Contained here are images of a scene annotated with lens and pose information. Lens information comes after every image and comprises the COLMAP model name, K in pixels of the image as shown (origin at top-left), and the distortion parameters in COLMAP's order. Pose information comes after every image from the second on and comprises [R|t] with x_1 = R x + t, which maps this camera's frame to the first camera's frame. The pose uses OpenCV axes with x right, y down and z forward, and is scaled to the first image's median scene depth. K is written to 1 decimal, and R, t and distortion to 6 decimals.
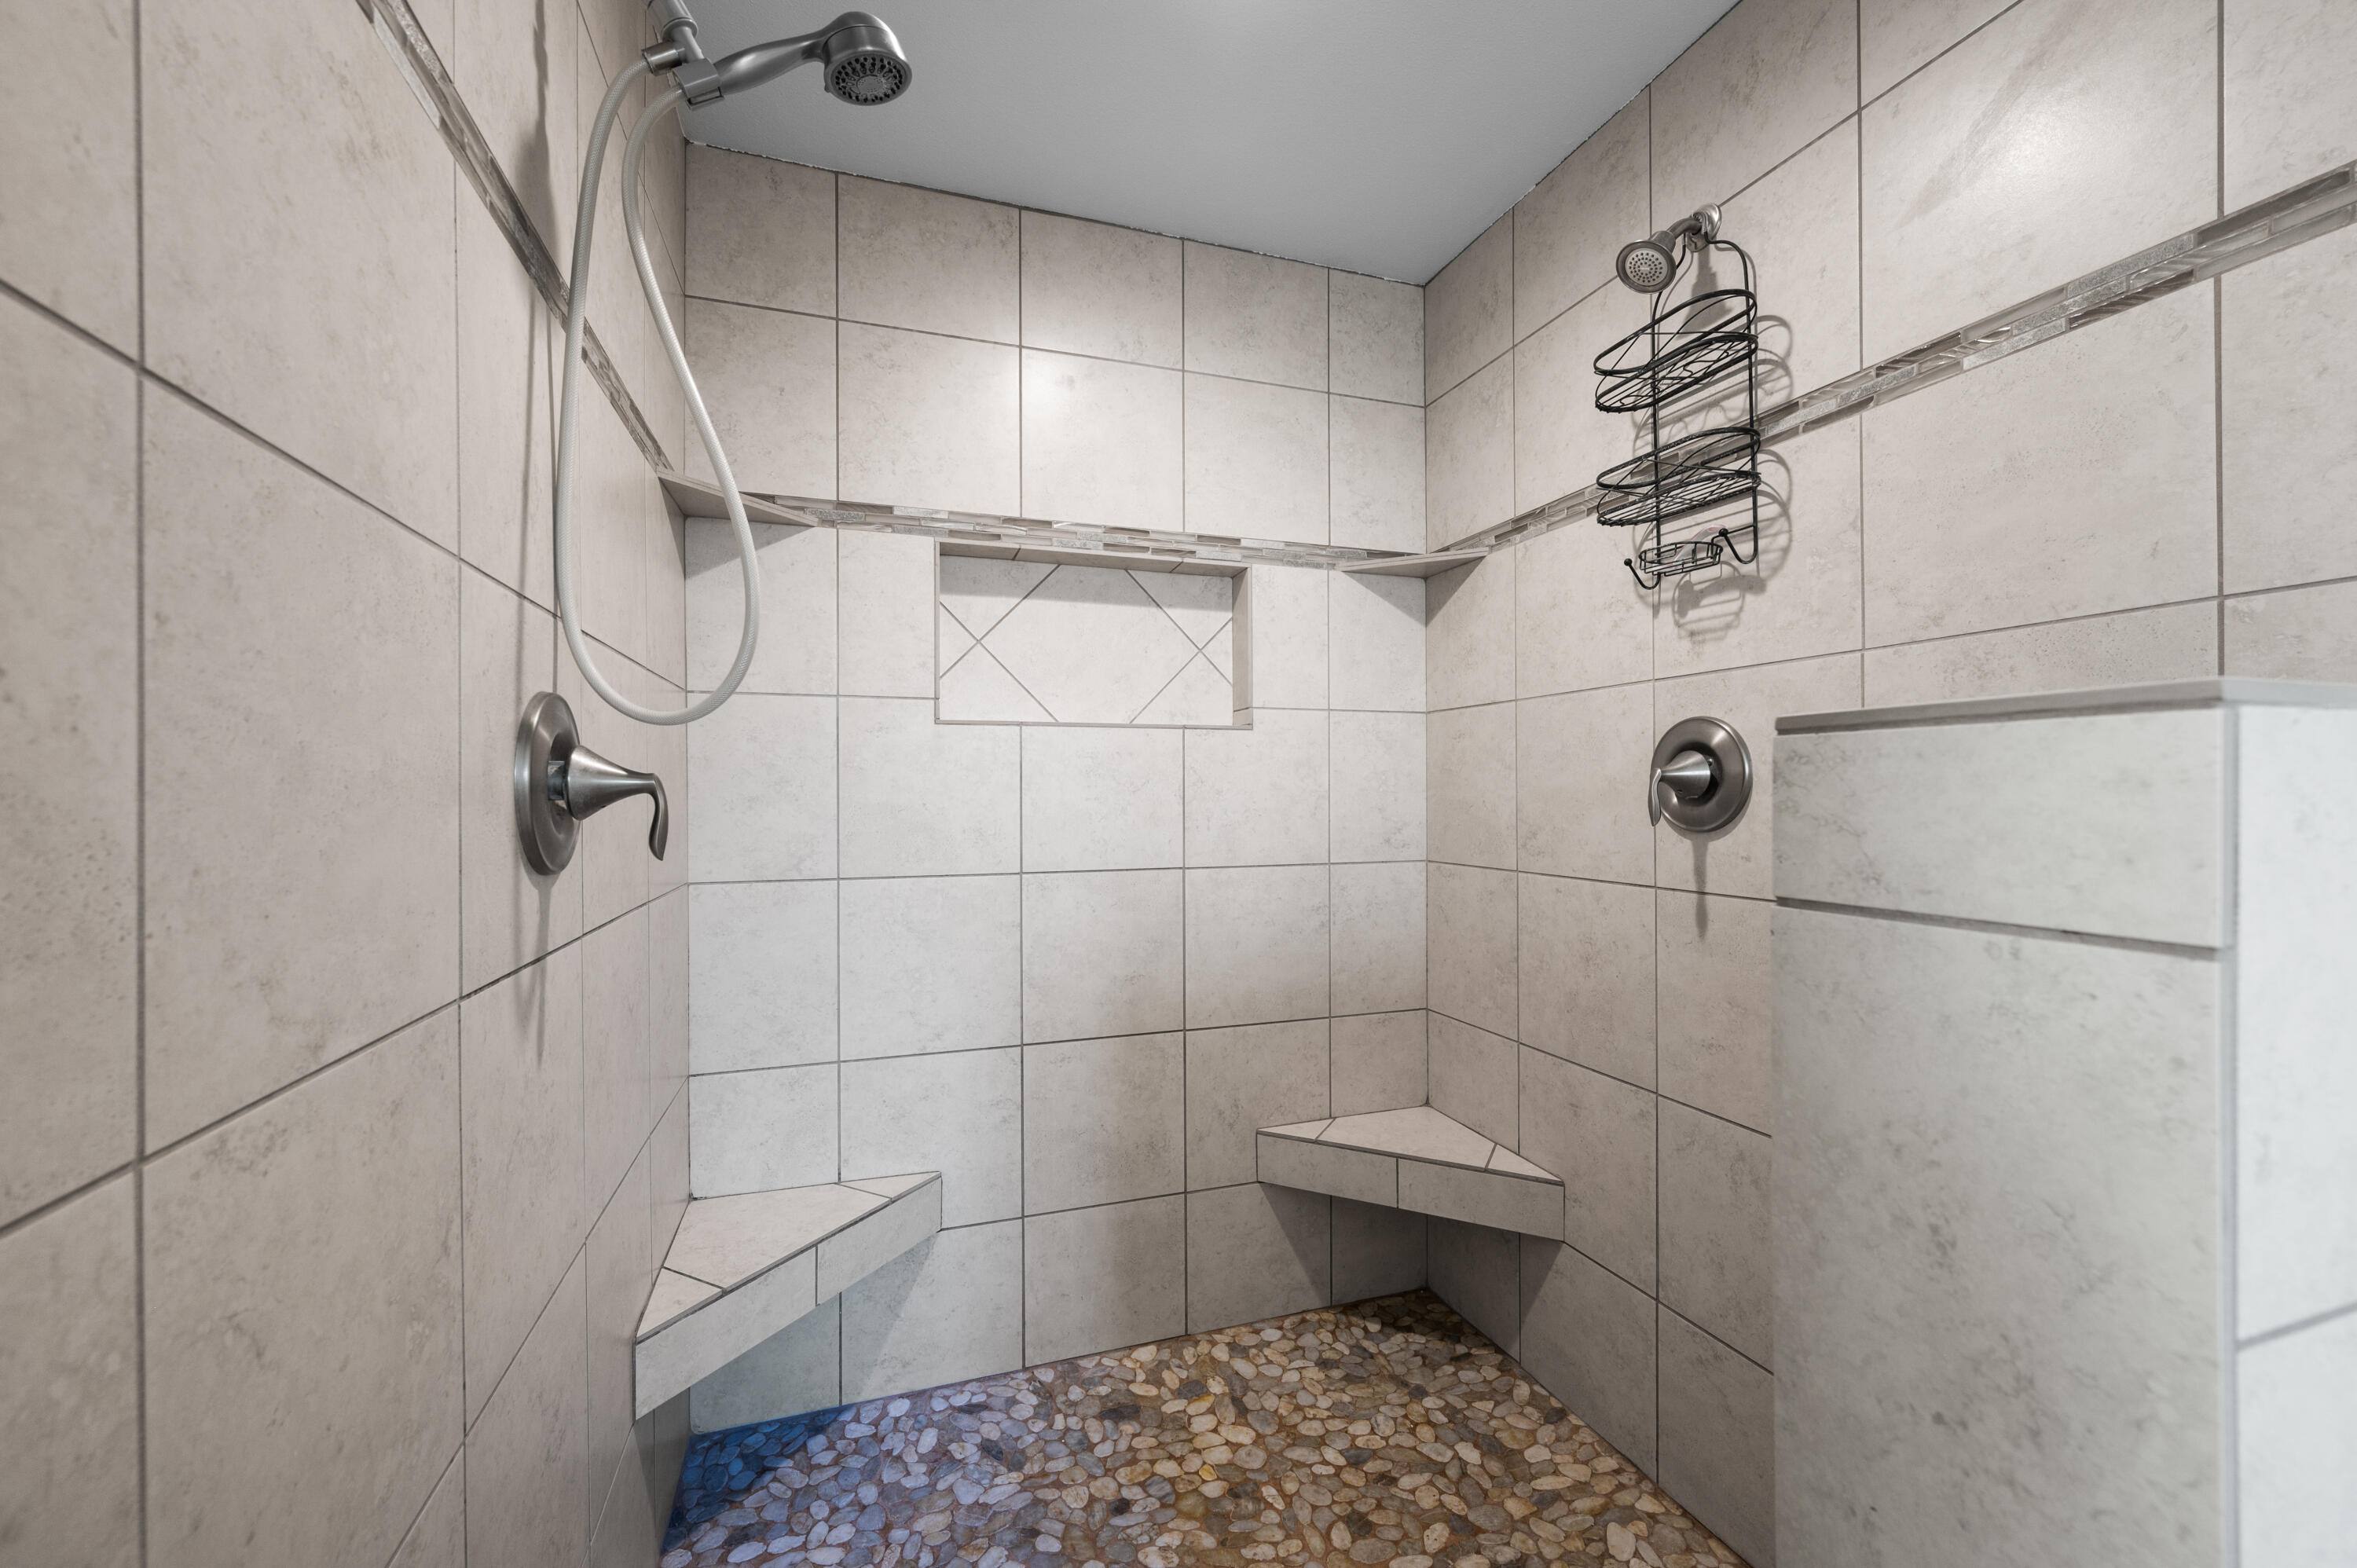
lens RADIAL K [[942.4, 0, 1181.6], [0, 942.4, 794.3], [0, 0, 1]] dist [-0.001047, -0.000211]
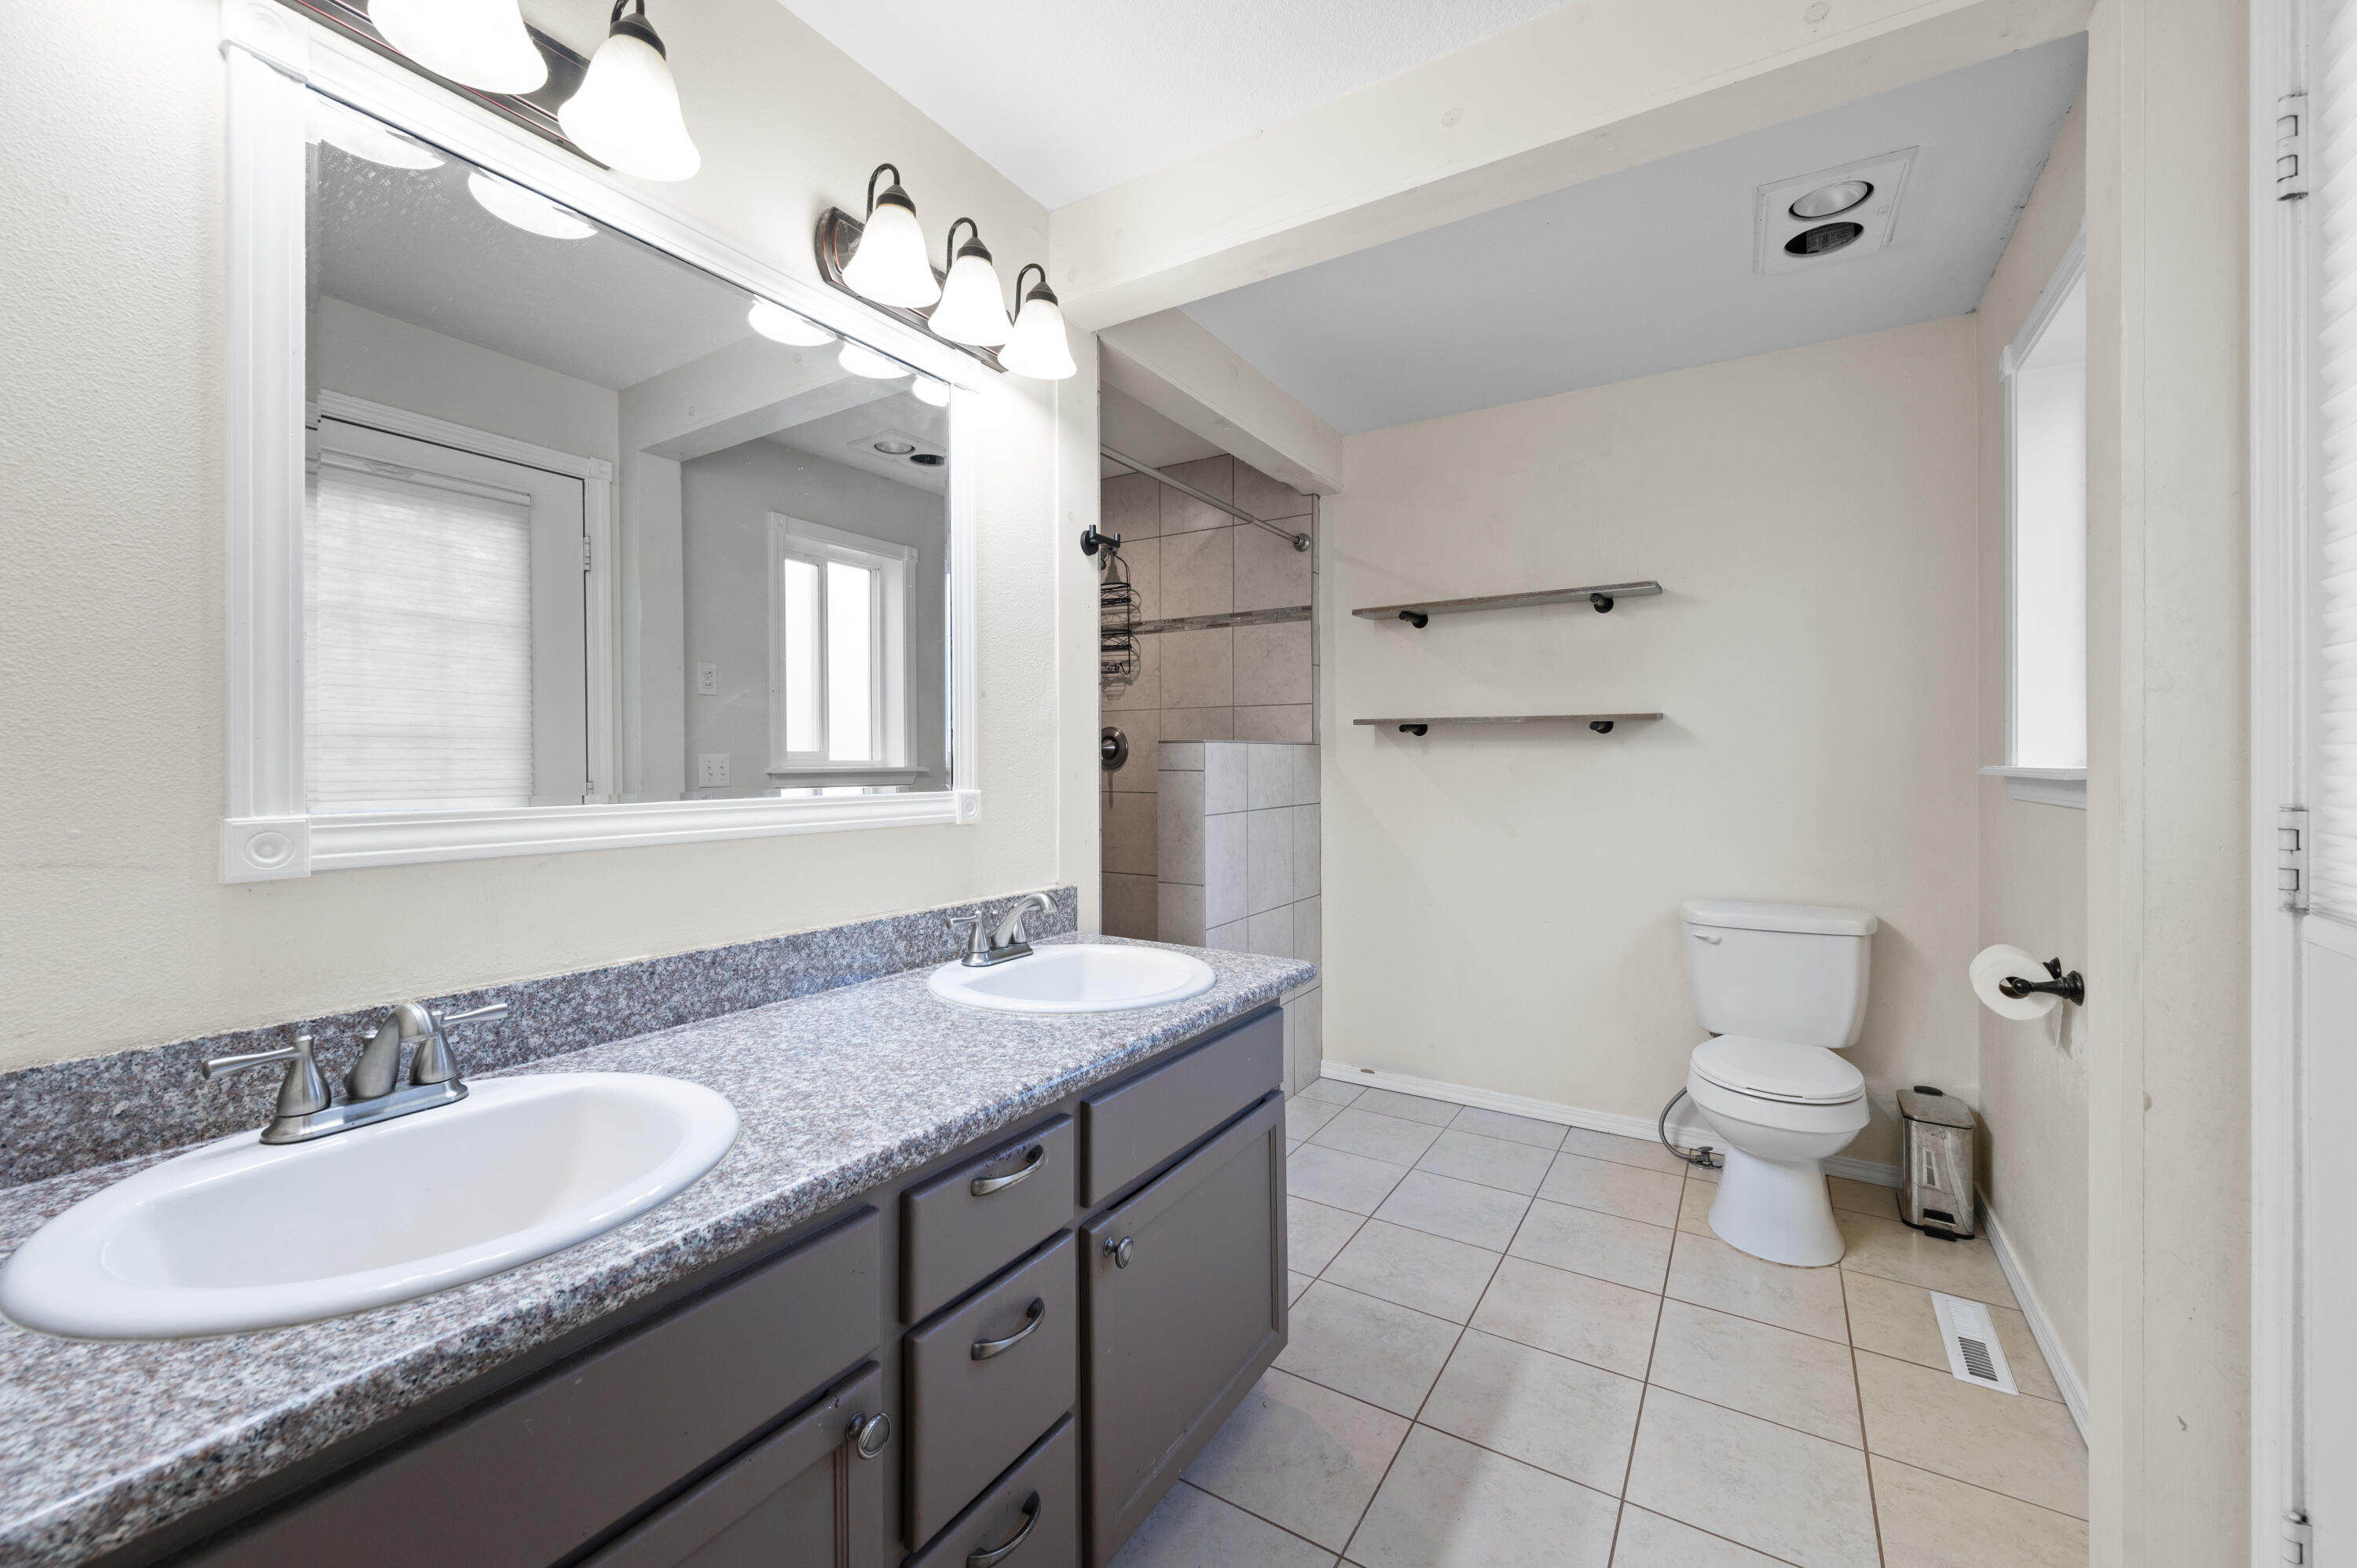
lens RADIAL K [[942.4, 0, 1169.2], [0, 942.4, 769.2], [0, 0, 1]] dist [-0.001047, -0.000211]
pose [[0.786822, -0.003706, 0.617169, -1.077951], [0.000826, 0.999987, 0.004951, 0.028936], [-0.617180, -0.003385, 0.786815, -1.346161]]
